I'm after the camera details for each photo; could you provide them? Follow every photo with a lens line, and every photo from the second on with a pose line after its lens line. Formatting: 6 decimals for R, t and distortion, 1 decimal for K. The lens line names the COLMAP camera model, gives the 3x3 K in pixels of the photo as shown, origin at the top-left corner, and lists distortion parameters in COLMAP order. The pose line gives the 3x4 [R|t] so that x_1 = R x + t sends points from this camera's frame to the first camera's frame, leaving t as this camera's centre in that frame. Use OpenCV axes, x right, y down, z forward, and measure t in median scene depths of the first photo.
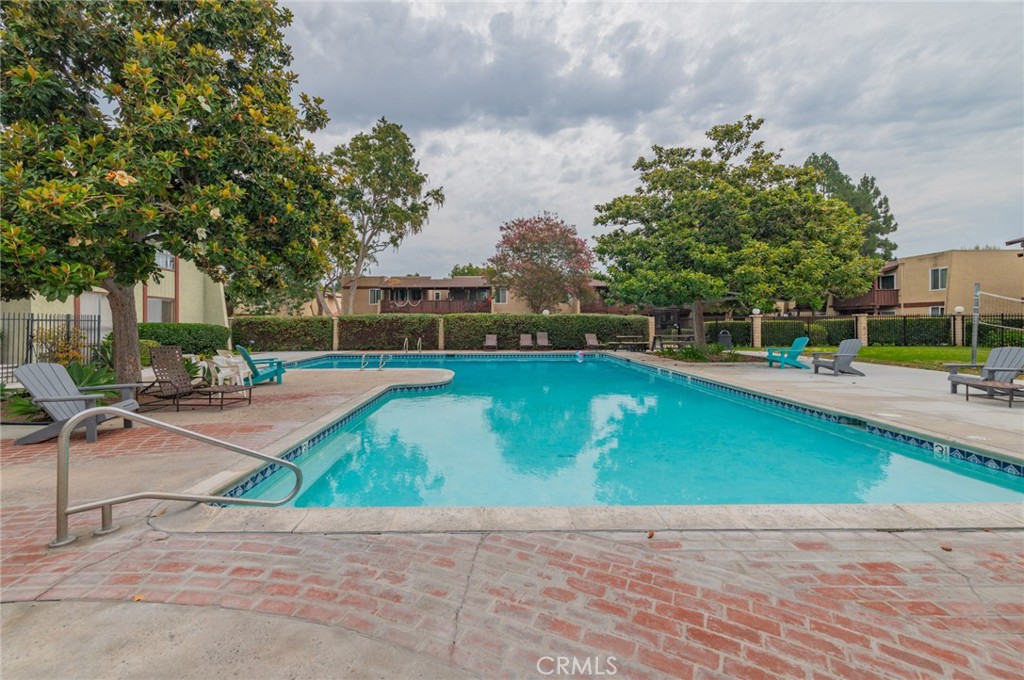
lens RADIAL K [[399.6, 0, 506.1], [0, 399.6, 326.4], [0, 0, 1]] dist [0.002008, -0.000040]
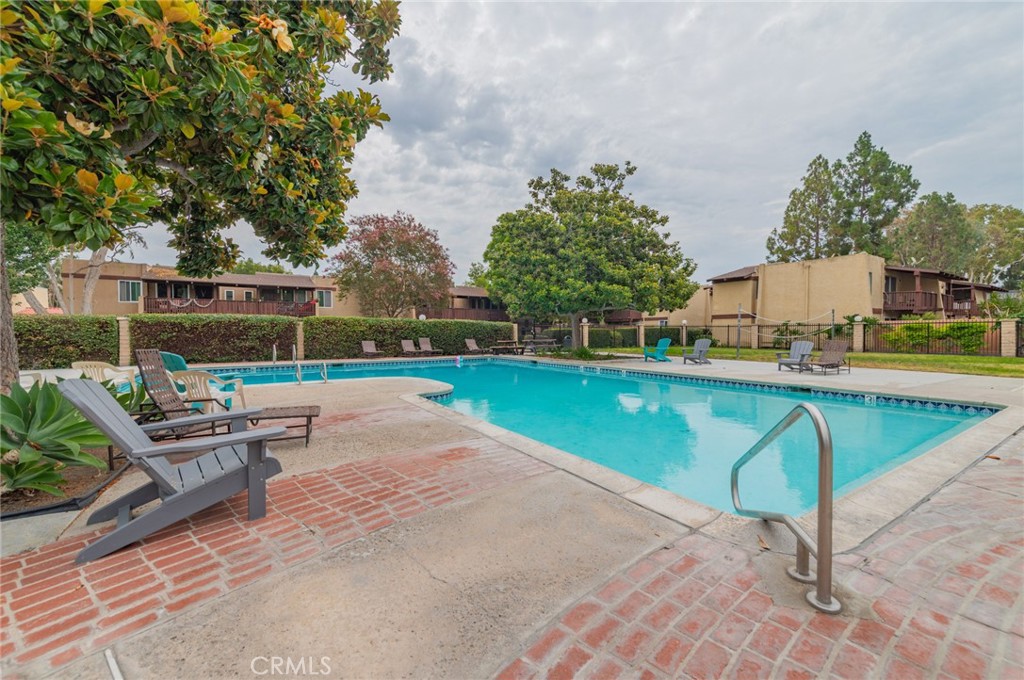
lens RADIAL K [[389.2, 0, 509.6], [0, 389.2, 346.2], [0, 0, 1]] dist [-0.000825, -0.000599]
pose [[0.848824, -0.015537, 0.528447, -0.121709], [0.001372, 0.999629, 0.027187, 0.005233], [-0.528673, -0.022352, 0.848531, 0.050439]]
